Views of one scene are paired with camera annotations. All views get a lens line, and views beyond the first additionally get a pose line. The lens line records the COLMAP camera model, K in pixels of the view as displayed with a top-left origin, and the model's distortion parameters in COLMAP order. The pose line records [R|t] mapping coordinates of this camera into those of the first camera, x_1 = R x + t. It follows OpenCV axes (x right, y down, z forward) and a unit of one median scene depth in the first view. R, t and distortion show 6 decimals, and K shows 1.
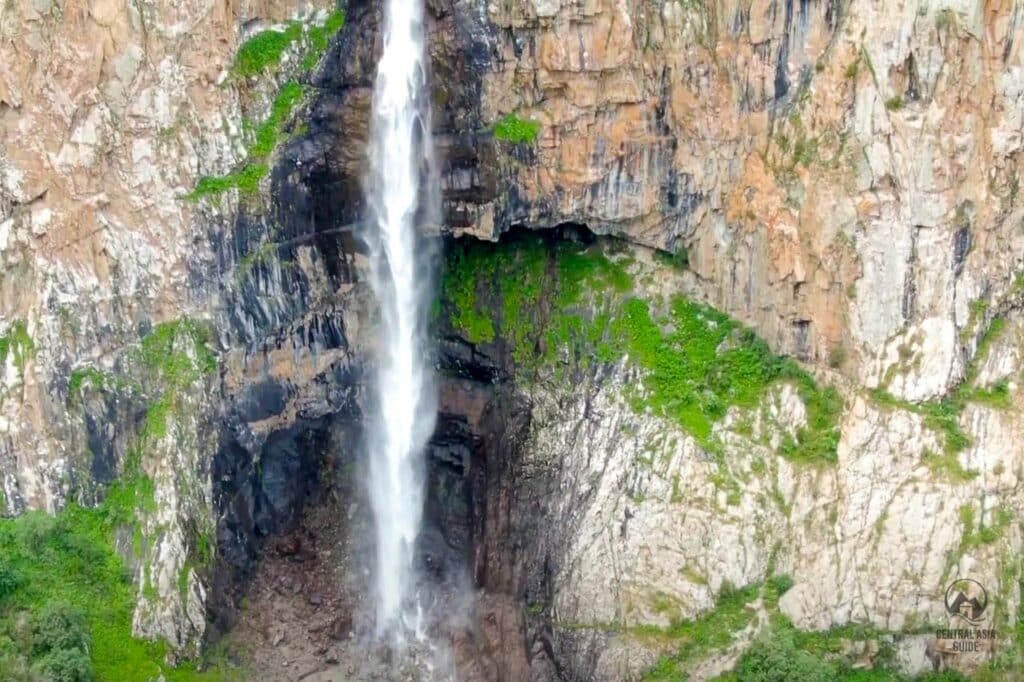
lens RADIAL K [[476.3, 0, 511.5], [0, 476.3, 369.1], [0, 0, 1]] dist [0.001594, -0.007835]
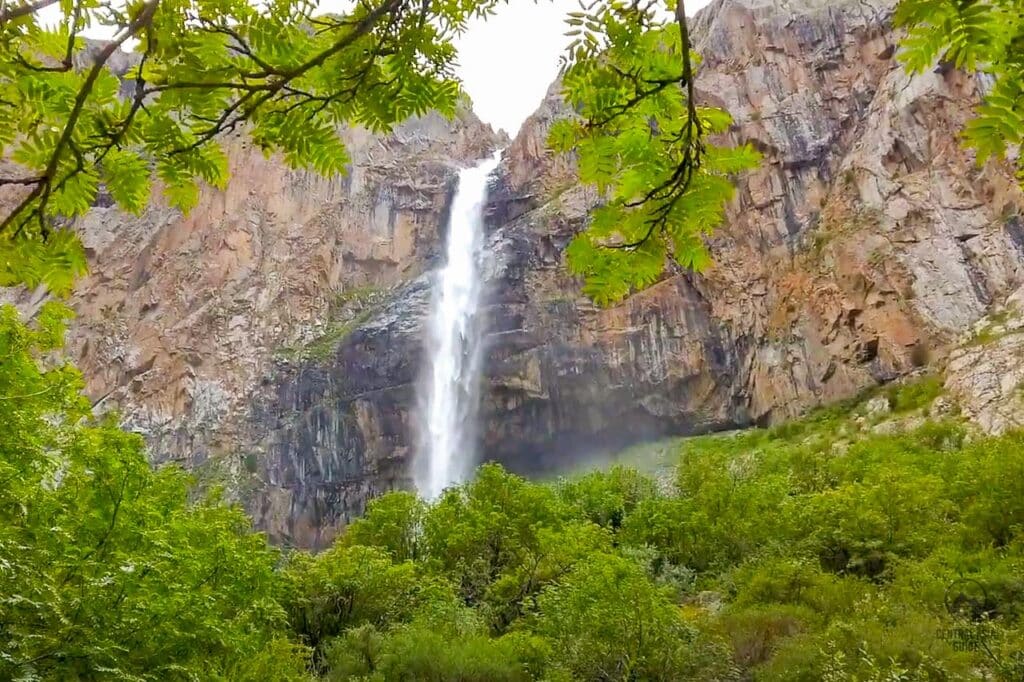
lens RADIAL K [[476.3, 0, 511.5], [0, 476.3, 369.1], [0, 0, 1]] dist [0.001594, -0.007835]
pose [[0.989201, -0.086434, -0.118369, 0.027347], [0.026985, 0.901205, -0.432552, 0.148963], [0.144062, 0.424687, 0.893805, 0.064627]]
